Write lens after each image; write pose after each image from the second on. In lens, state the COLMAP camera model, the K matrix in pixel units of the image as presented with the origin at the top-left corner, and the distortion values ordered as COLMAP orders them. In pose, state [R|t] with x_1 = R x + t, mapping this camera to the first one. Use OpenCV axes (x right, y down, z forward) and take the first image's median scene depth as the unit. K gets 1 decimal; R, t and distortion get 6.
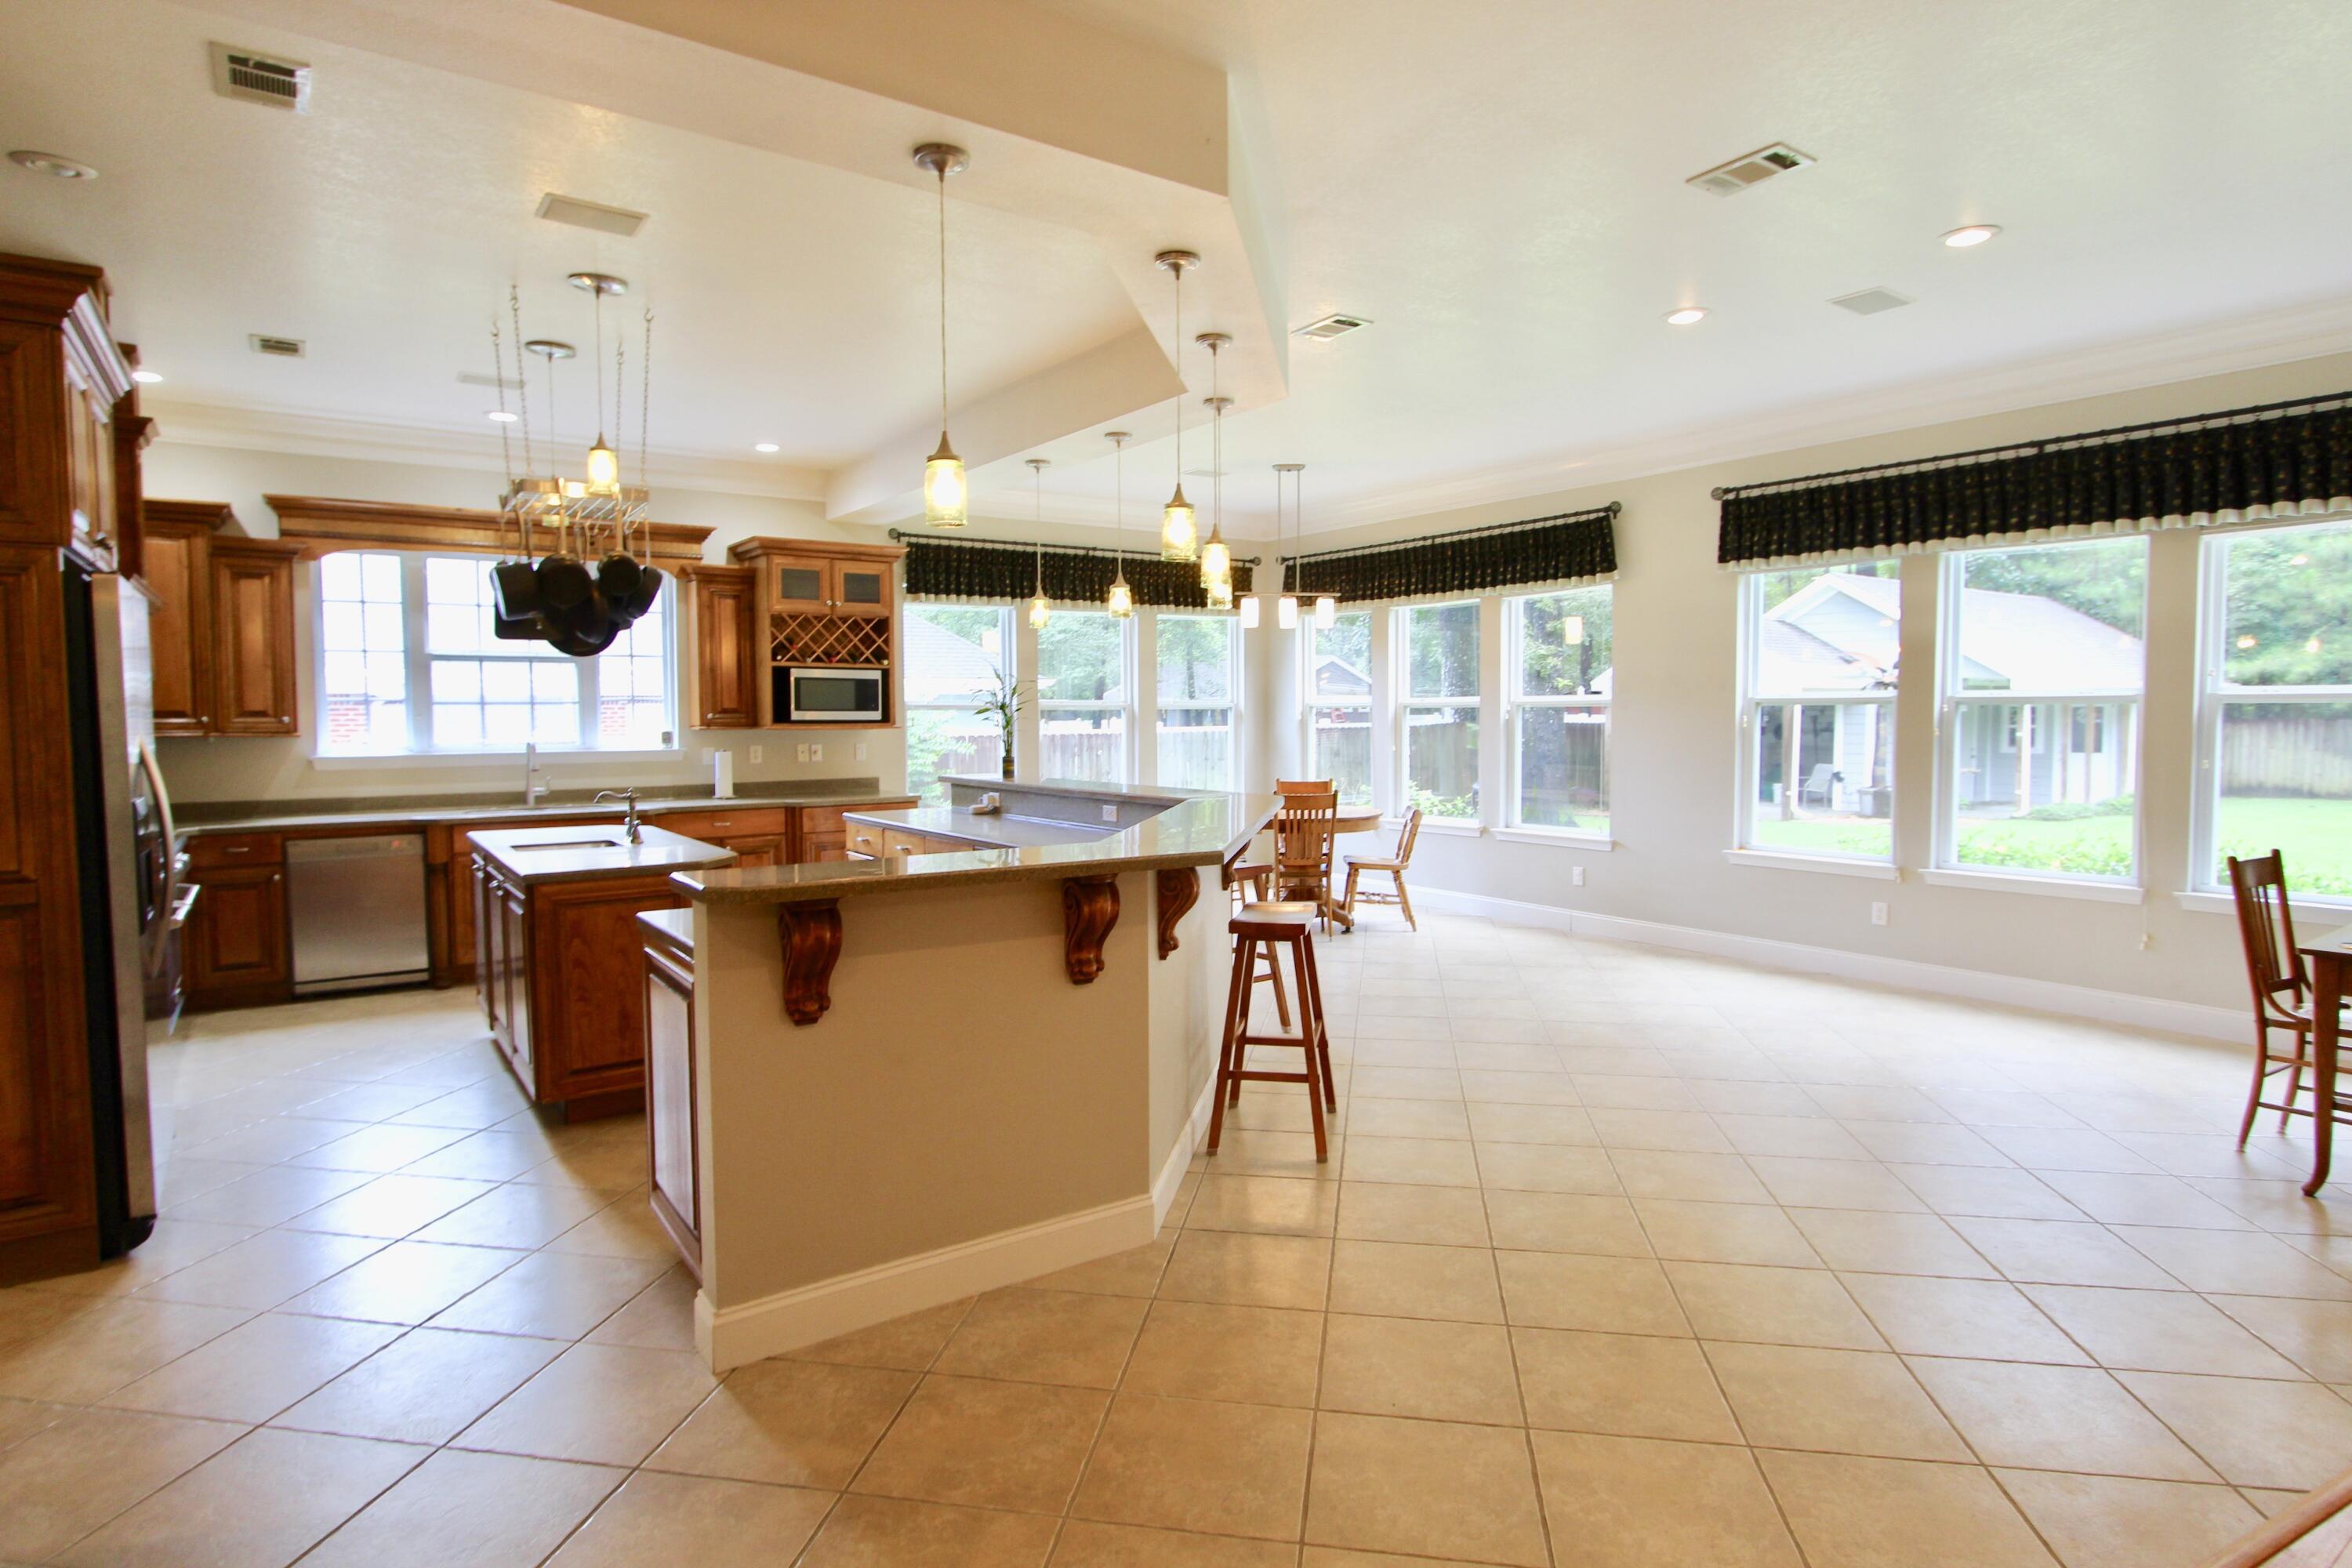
lens RADIAL K [[1248.9, 0, 1175.6], [0, 1248.9, 768.0], [0, 0, 1]] dist [-0.015804, -0.000181]
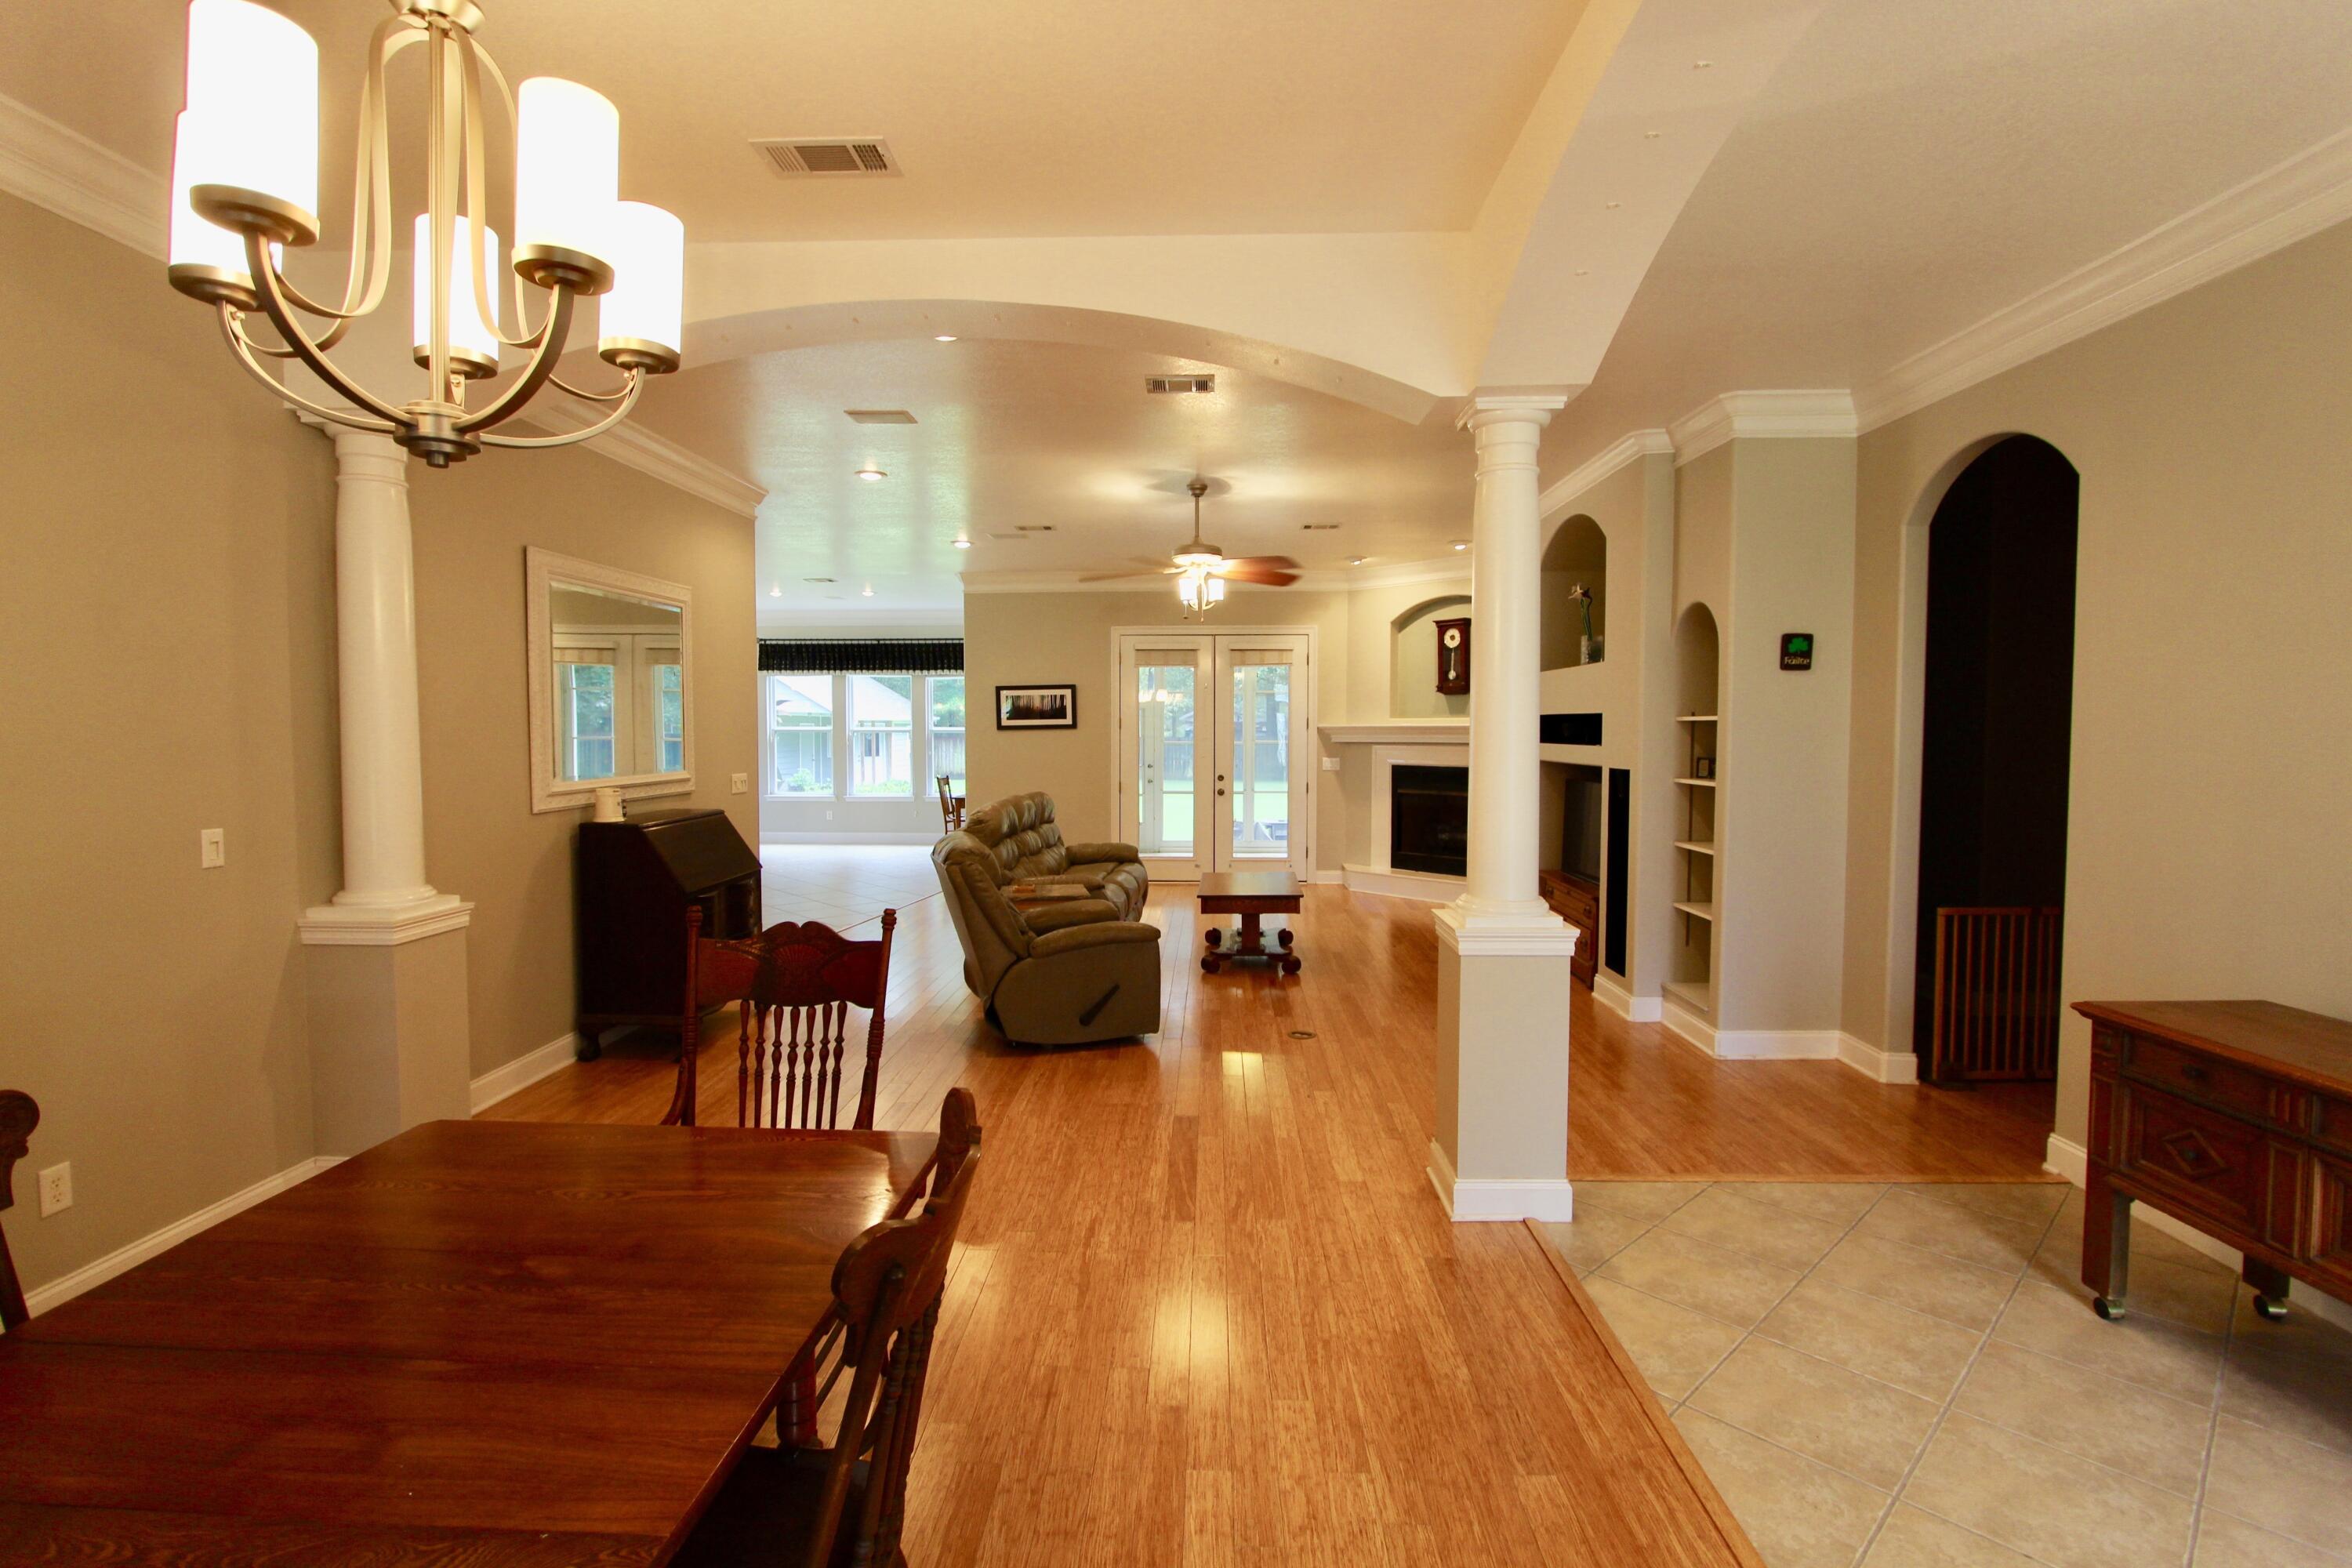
lens RADIAL K [[1085.2, 0, 1170.5], [0, 1085.2, 777.4], [0, 0, 1]] dist [-0.017036, 0.002534]
pose [[0.608479, -0.030427, 0.792987, -0.636589], [0.032303, 0.999386, 0.013559, 0.027618], [-0.792912, 0.017366, 0.609088, -0.753548]]
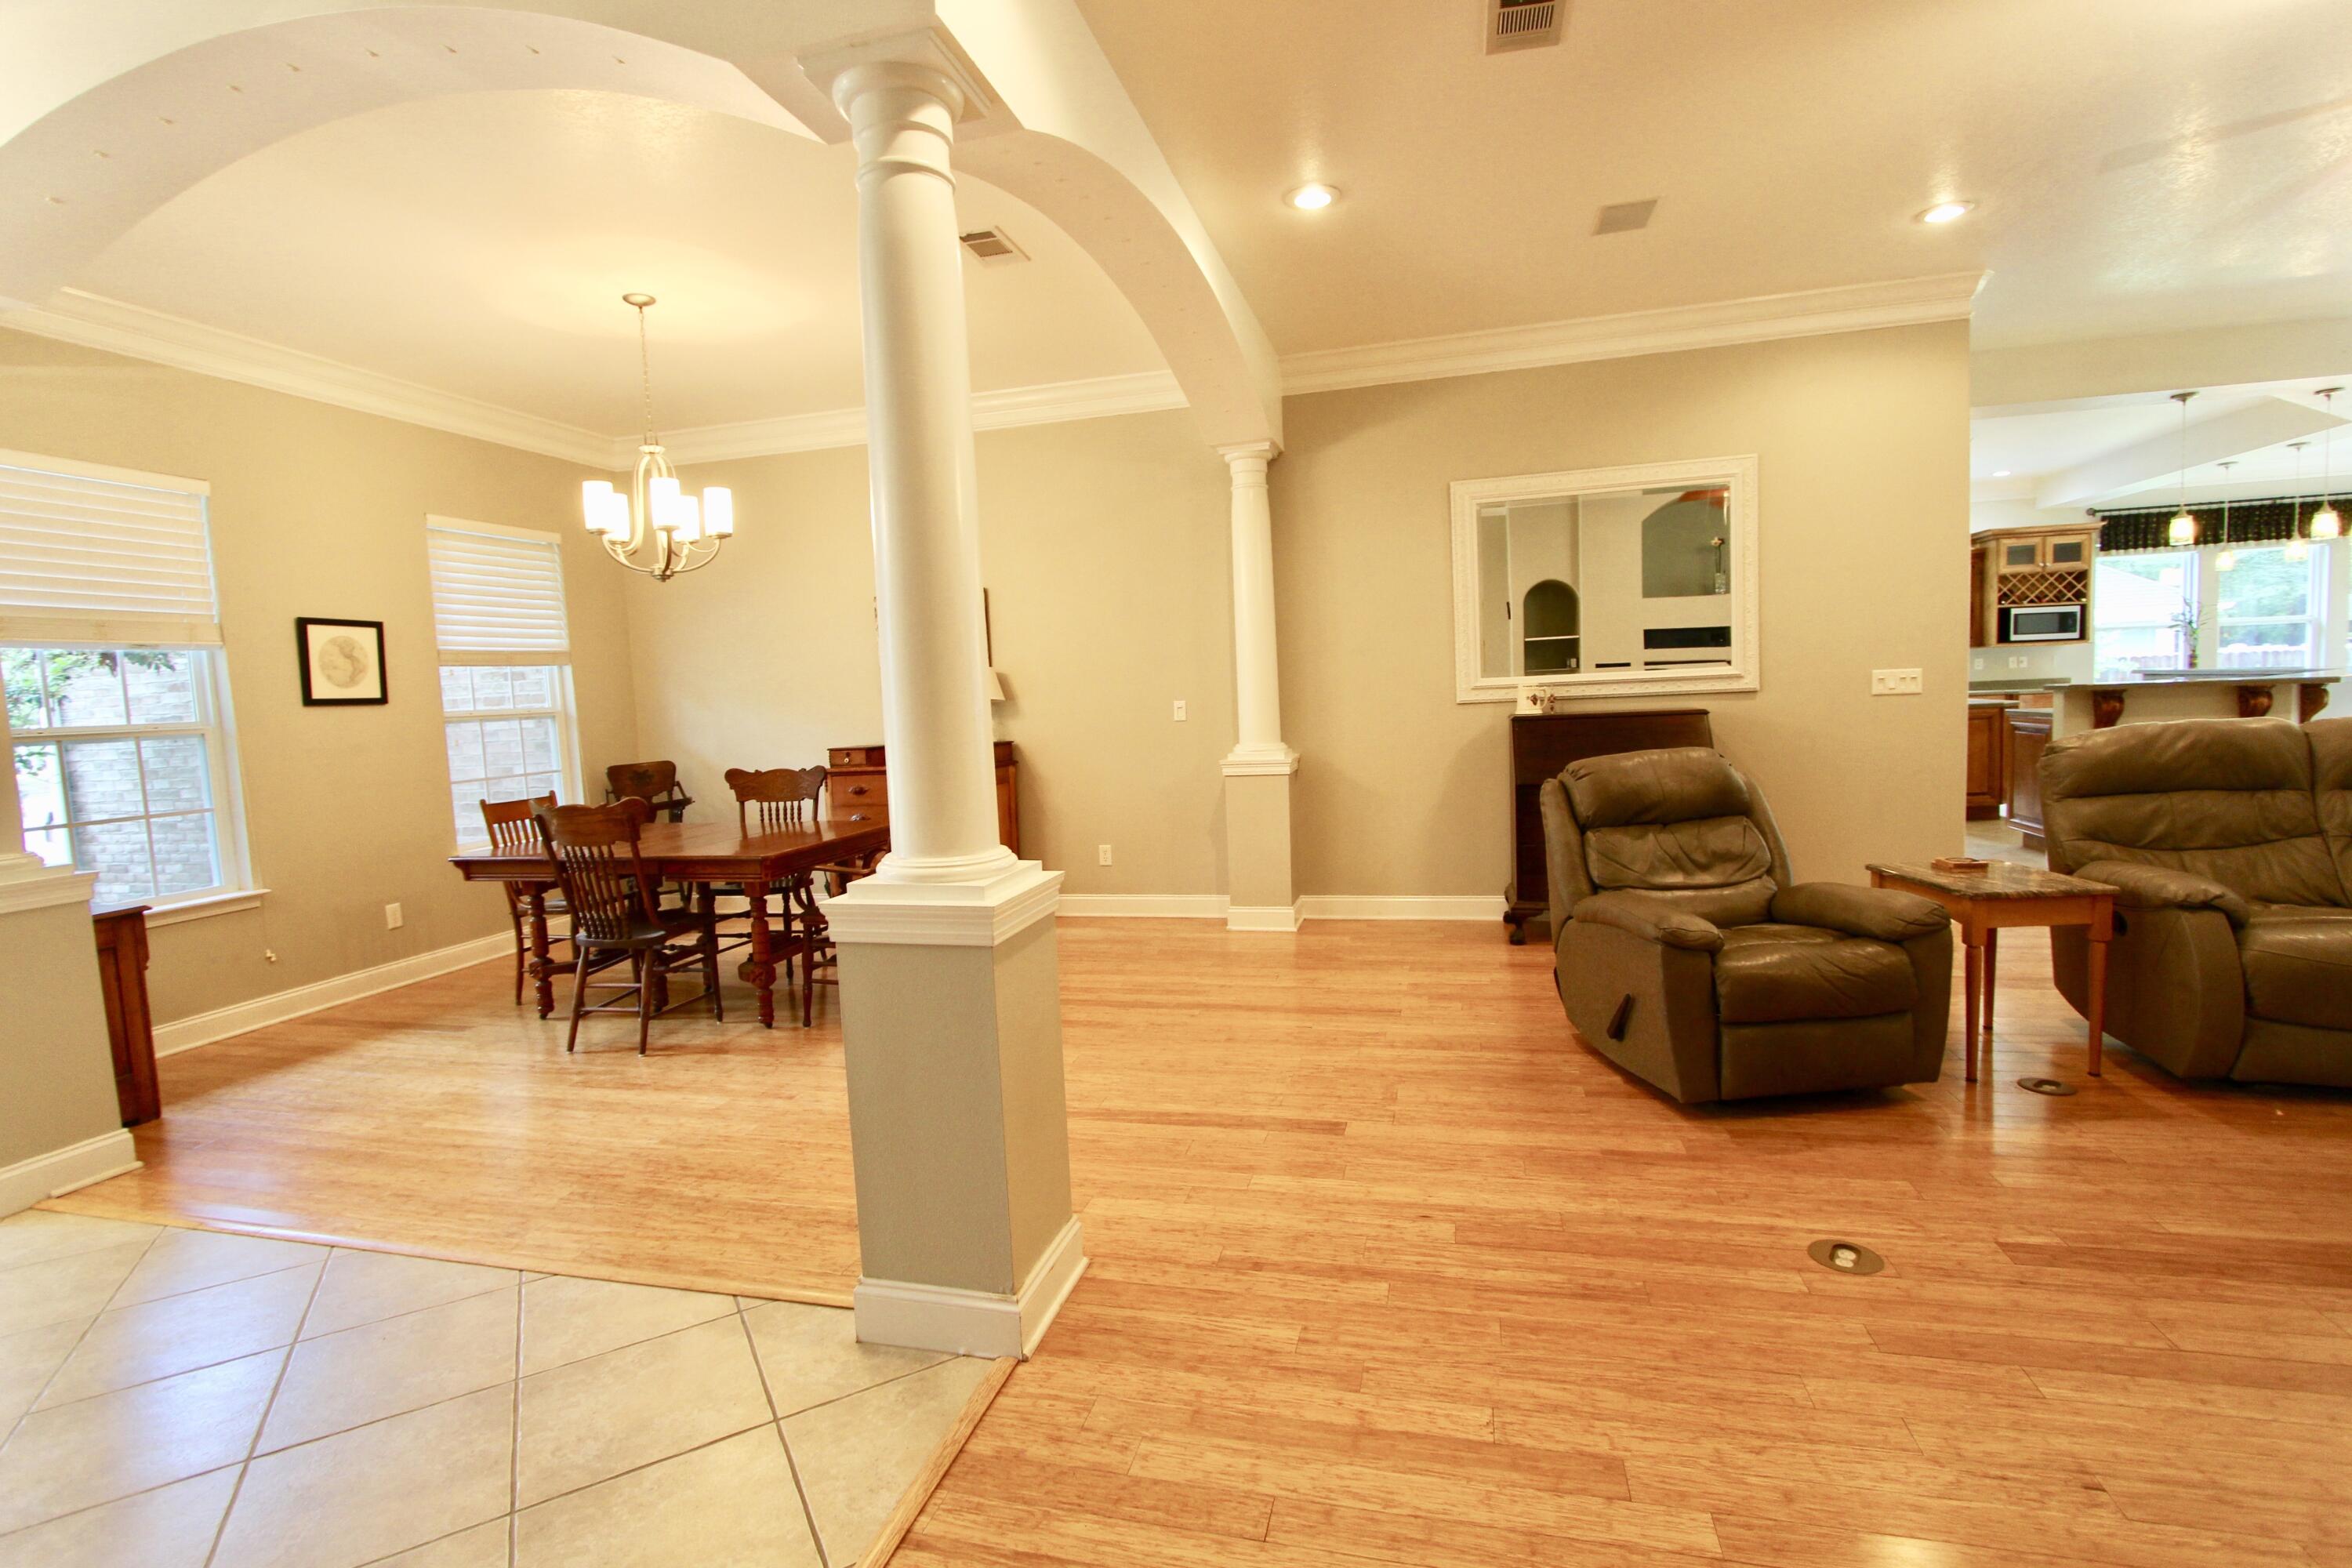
lens RADIAL K [[1085.2, 0, 1168.9], [0, 1085.2, 786.2], [0, 0, 1]] dist [-0.017036, 0.002534]
pose [[0.641816, 0.046351, -0.765456, 0.065913], [0.005951, 0.997841, 0.065411, 0.051681], [0.766835, -0.046537, 0.640154, -0.727400]]
